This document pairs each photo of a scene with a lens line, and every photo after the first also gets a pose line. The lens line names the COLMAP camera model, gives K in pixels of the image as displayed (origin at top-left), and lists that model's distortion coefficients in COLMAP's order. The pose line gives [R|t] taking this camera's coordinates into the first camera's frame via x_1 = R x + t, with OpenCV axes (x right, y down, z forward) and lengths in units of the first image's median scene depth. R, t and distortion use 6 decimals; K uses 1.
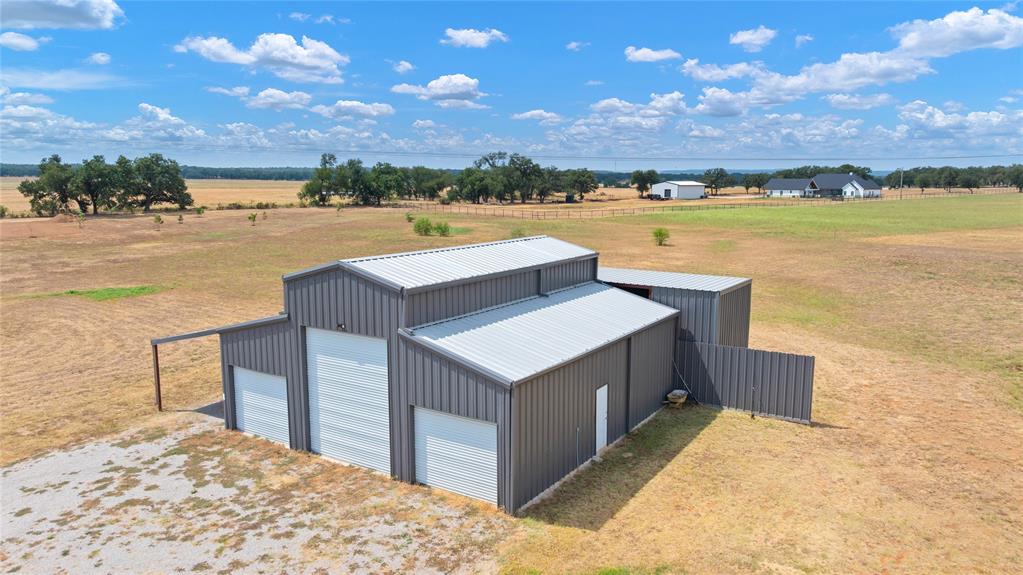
lens RADIAL K [[719.6, 0, 511.5], [0, 719.6, 287.5], [0, 0, 1]] dist [-0.038852, 0.020439]
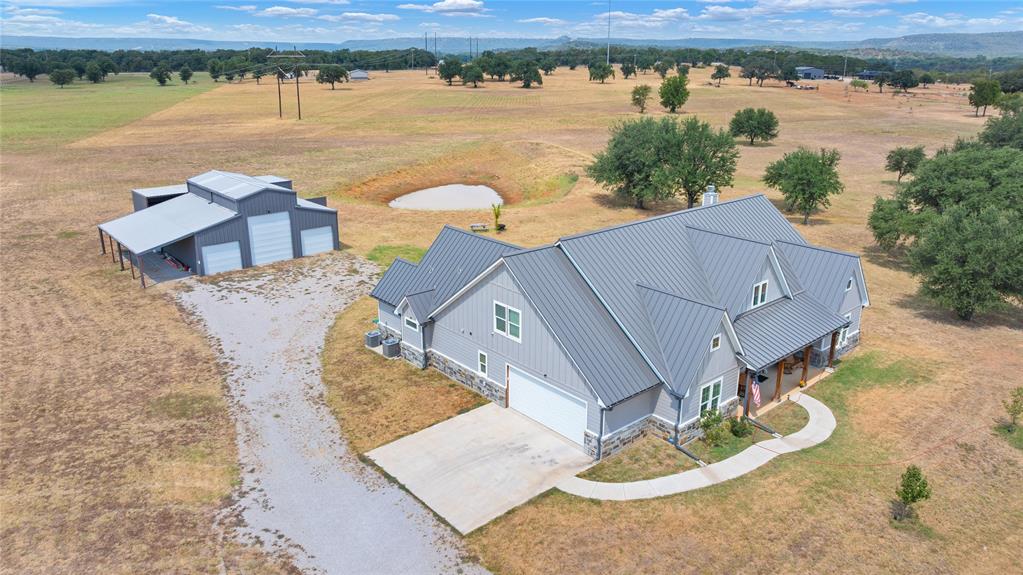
lens RADIAL K [[719.6, 0, 511.5], [0, 719.6, 287.5], [0, 0, 1]] dist [-0.038852, 0.020439]
pose [[0.275573, -0.298634, 0.913716, -2.494417], [0.137893, 0.952970, 0.269876, -0.271242], [-0.951339, 0.051624, 0.303792, -0.675461]]
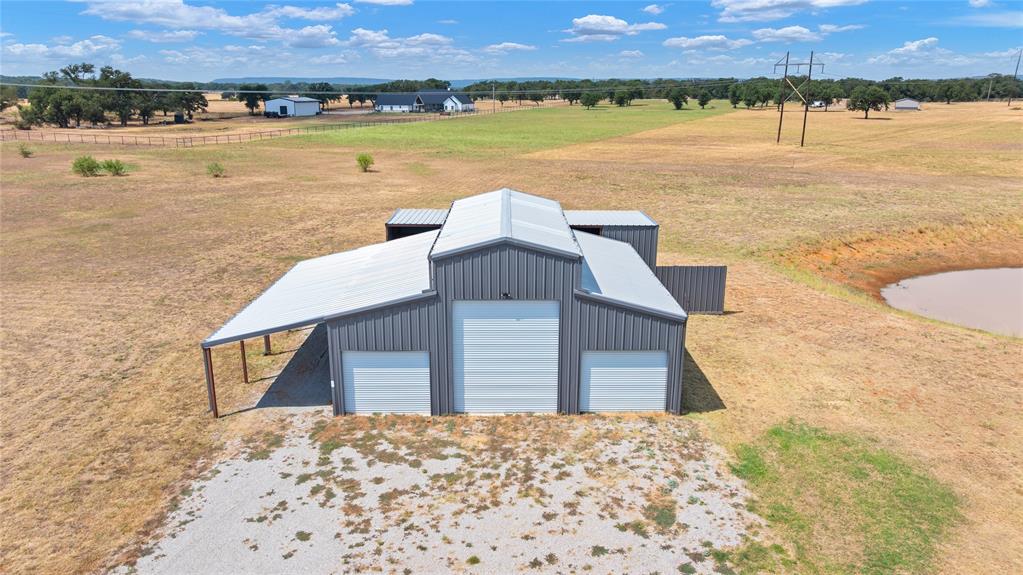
lens RADIAL K [[718.8, 0, 511.5], [0, 718.8, 287.5], [0, 0, 1]] dist [-0.042707, 0.058151]
pose [[0.832757, -0.144571, 0.534429, -0.804108], [0.078065, 0.986322, 0.145173, -0.116441], [-0.548107, -0.079173, 0.832653, 0.063133]]
